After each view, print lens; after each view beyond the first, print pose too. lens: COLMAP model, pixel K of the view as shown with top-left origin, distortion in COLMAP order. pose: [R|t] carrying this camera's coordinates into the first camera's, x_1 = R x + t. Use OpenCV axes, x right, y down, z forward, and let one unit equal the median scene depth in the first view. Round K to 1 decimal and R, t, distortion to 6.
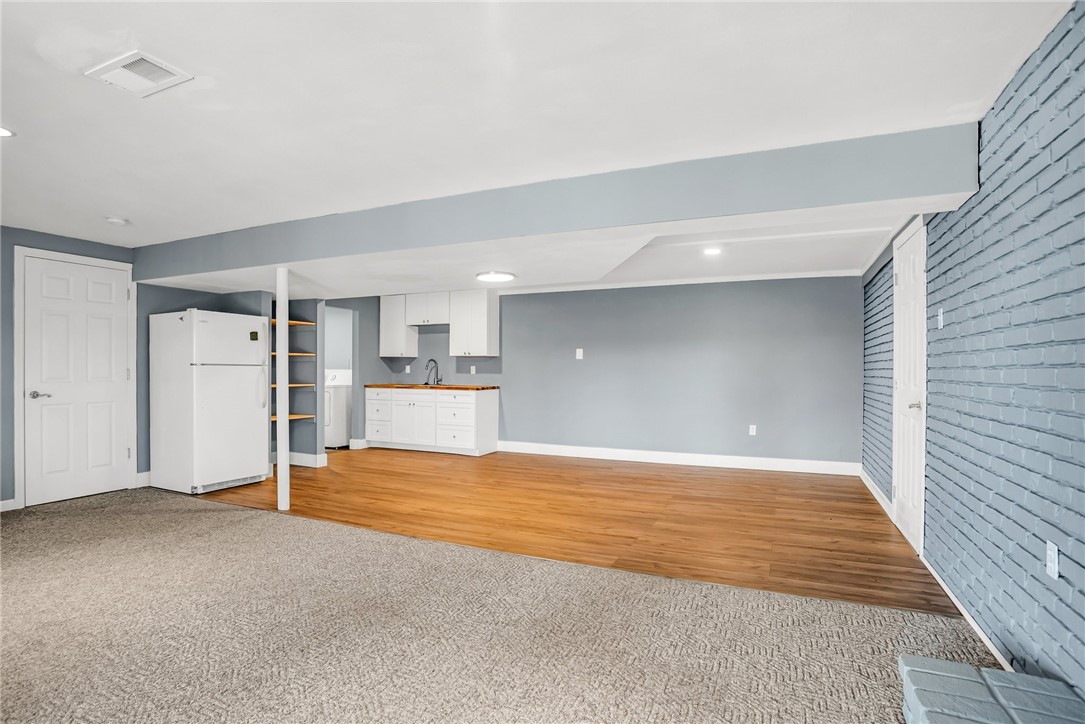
lens RADIAL K [[542.9, 0, 542.5], [0, 542.9, 362.0], [0, 0, 1]] dist [-0.079352, 0.032731]
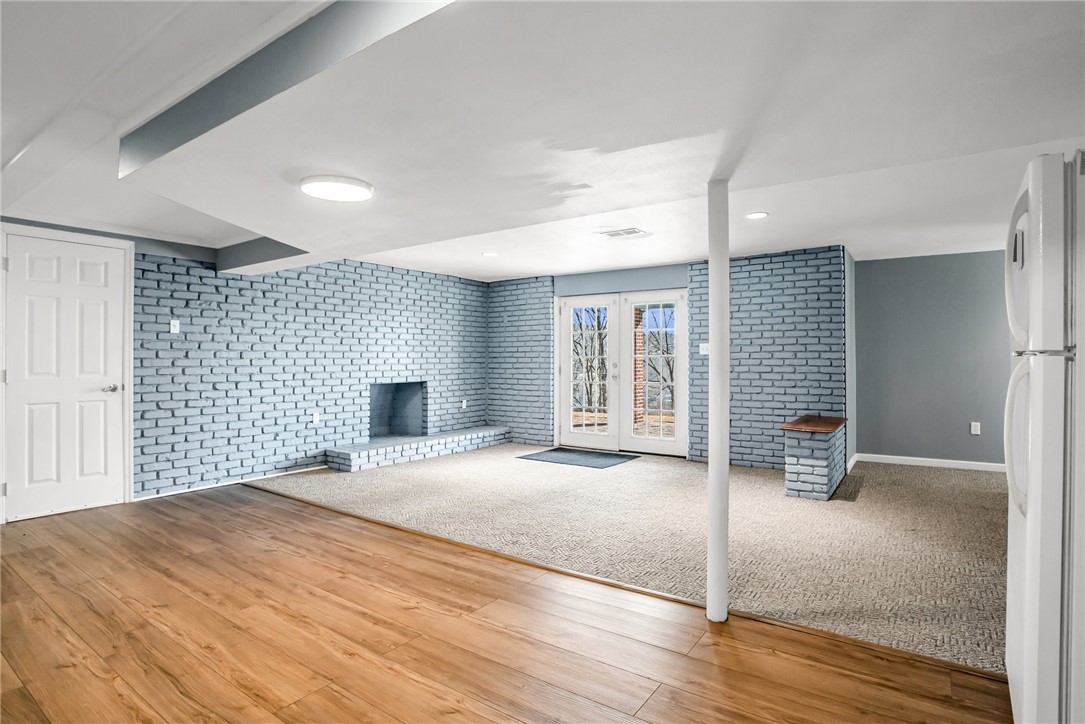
lens RADIAL K [[554.4, 0, 555.3], [0, 554.4, 355.1], [0, 0, 1]] dist [-0.073230, 0.026668]
pose [[-0.984864, -0.001951, 0.173319, -0.420502], [-0.005826, 0.999744, -0.021850, 0.017619], [-0.173232, -0.022529, -0.984623, 1.594526]]
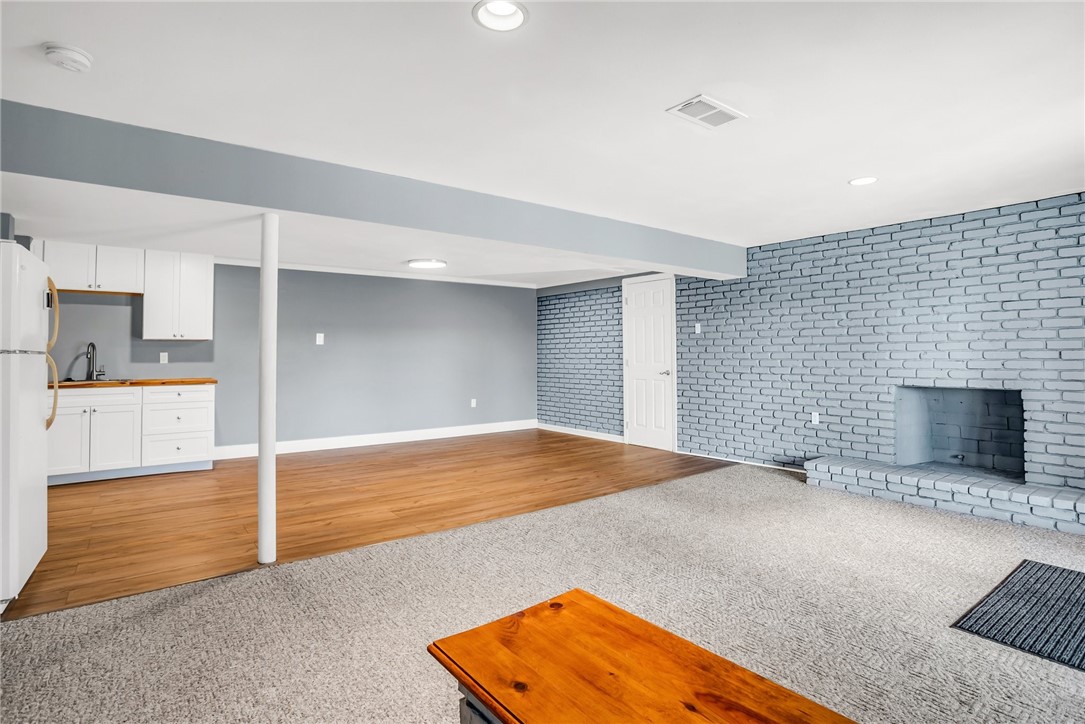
lens RADIAL K [[554.4, 0, 555.3], [0, 554.4, 355.1], [0, 0, 1]] dist [-0.073230, 0.026668]
pose [[0.457365, -0.008780, 0.889236, -0.942621], [-0.007649, 0.999875, 0.013807, -0.005405], [-0.889246, -0.013117, 0.457241, 0.346272]]
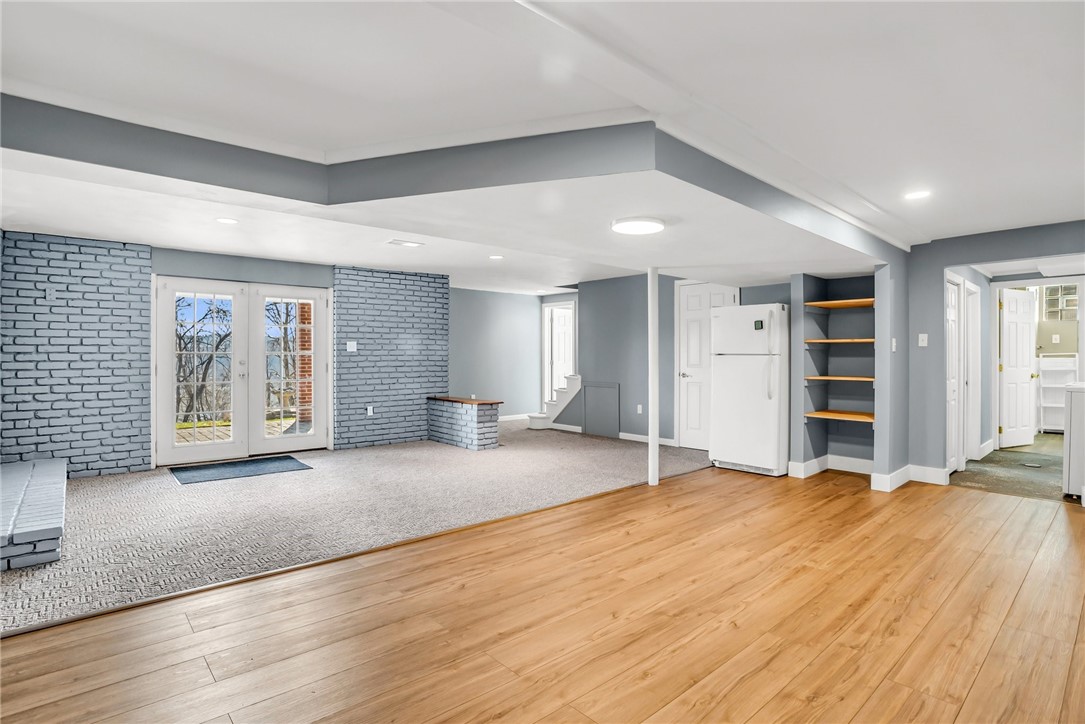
lens RADIAL K [[542.9, 0, 542.5], [0, 542.9, 362.0], [0, 0, 1]] dist [-0.079352, 0.032731]
pose [[-0.407443, 0.007008, -0.913204, 0.642000], [0.010741, 0.999938, 0.002882, 0.014474], [0.913168, -0.008635, -0.407493, 1.251944]]
